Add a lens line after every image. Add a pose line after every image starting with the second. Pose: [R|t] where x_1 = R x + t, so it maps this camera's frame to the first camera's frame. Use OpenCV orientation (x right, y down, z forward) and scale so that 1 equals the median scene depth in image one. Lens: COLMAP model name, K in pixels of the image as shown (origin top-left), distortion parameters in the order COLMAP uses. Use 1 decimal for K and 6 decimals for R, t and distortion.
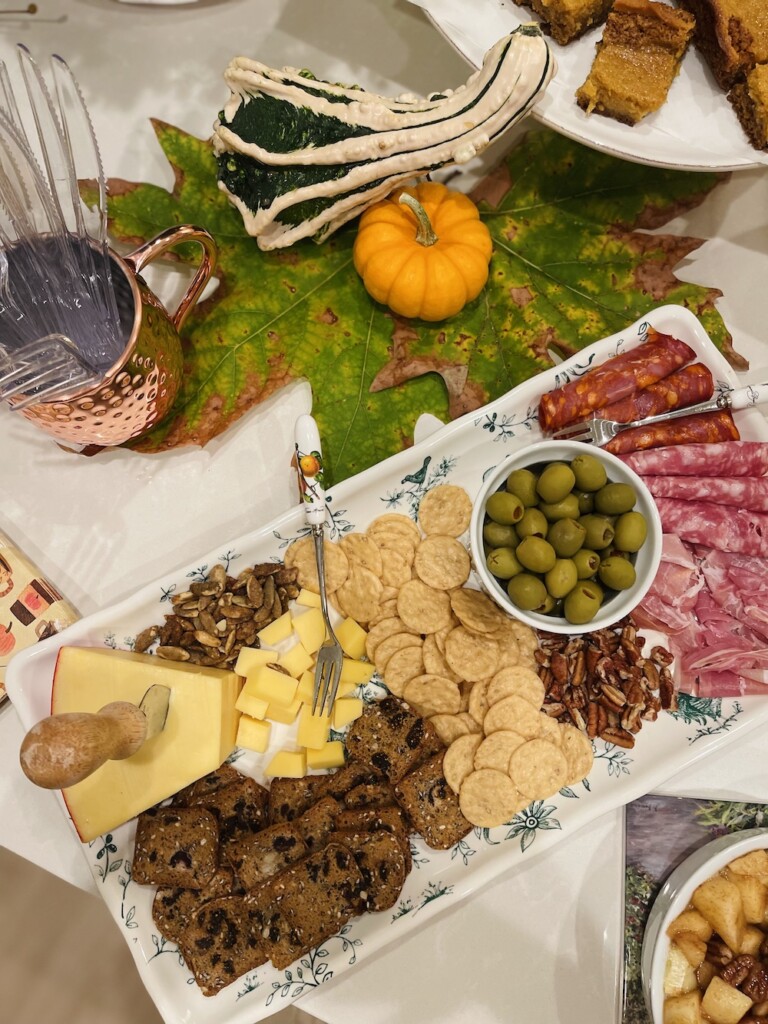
lens RADIAL K [[775.7, 0, 384.0], [0, 775.7, 512.0], [0, 0, 1]] dist [0.002483, -0.000920]
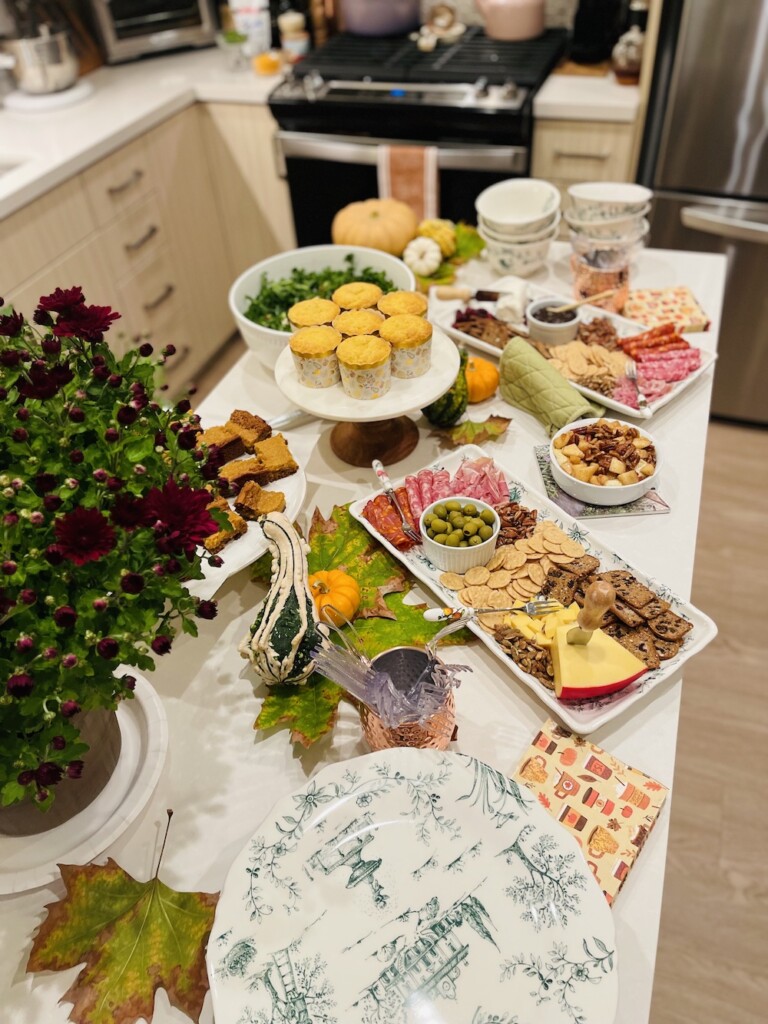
lens RADIAL K [[775.7, 0, 384.0], [0, 775.7, 512.0], [0, 0, 1]] dist [0.002483, -0.000920]
pose [[-0.112722, -0.672878, 0.731115, -1.422543], [0.988342, -0.000143, 0.152249, -0.547286], [-0.102341, 0.739753, 0.665050, -0.583123]]
